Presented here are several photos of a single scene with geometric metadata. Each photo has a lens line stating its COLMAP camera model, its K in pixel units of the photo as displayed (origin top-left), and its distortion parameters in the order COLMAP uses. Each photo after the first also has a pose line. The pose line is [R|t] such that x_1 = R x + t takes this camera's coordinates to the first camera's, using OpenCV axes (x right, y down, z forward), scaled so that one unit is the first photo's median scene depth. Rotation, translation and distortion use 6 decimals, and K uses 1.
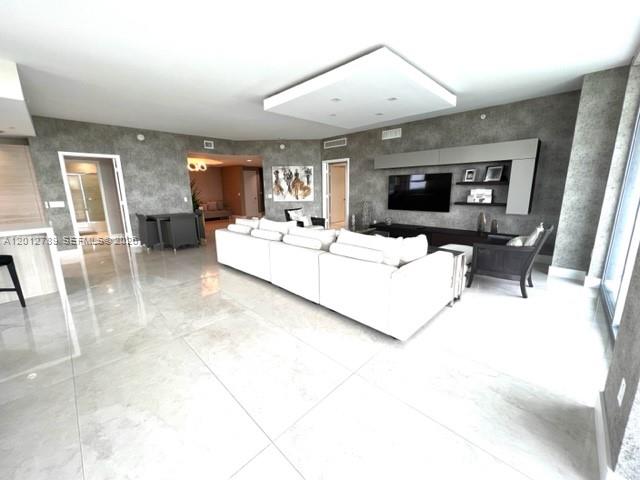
lens RADIAL K [[256.5, 0, 318.9], [0, 256.5, 237.9], [0, 0, 1]] dist [-0.001694, 0.000810]
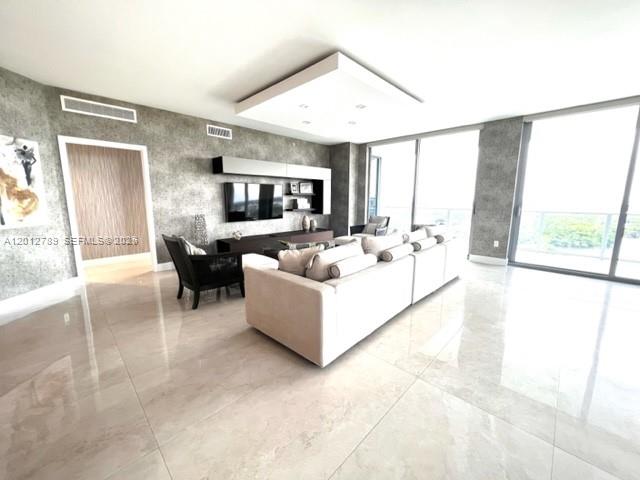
lens RADIAL K [[260.4, 0, 317.4], [0, 260.4, 237.6], [0, 0, 1]] dist [-0.001717, 0.000142]
pose [[-0.003964, -0.137122, 0.990546, -0.605405], [0.191867, 0.972046, 0.135329, -0.129372], [-0.981413, 0.190589, 0.022456, 0.748692]]
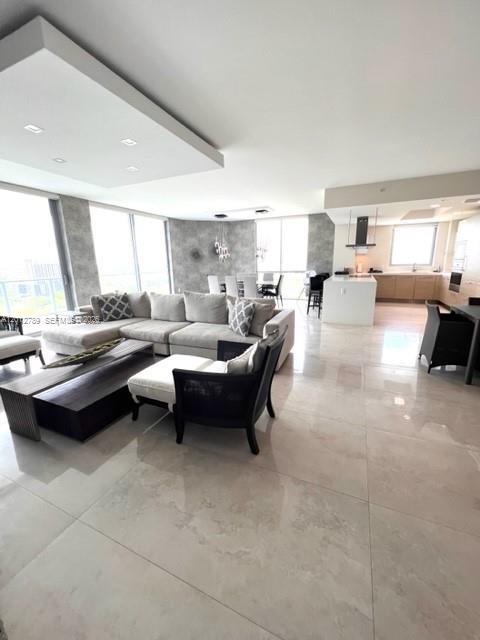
lens RADIAL K [[256.5, 0, 242.2], [0, 256.5, 320.3], [0, 0, 1]] dist [-0.001694, 0.000810]
pose [[-0.933298, 0.113365, -0.340738, 0.043634], [-0.036991, 0.913465, 0.405234, -0.258622], [0.357191, 0.390808, -0.848342, 1.283692]]
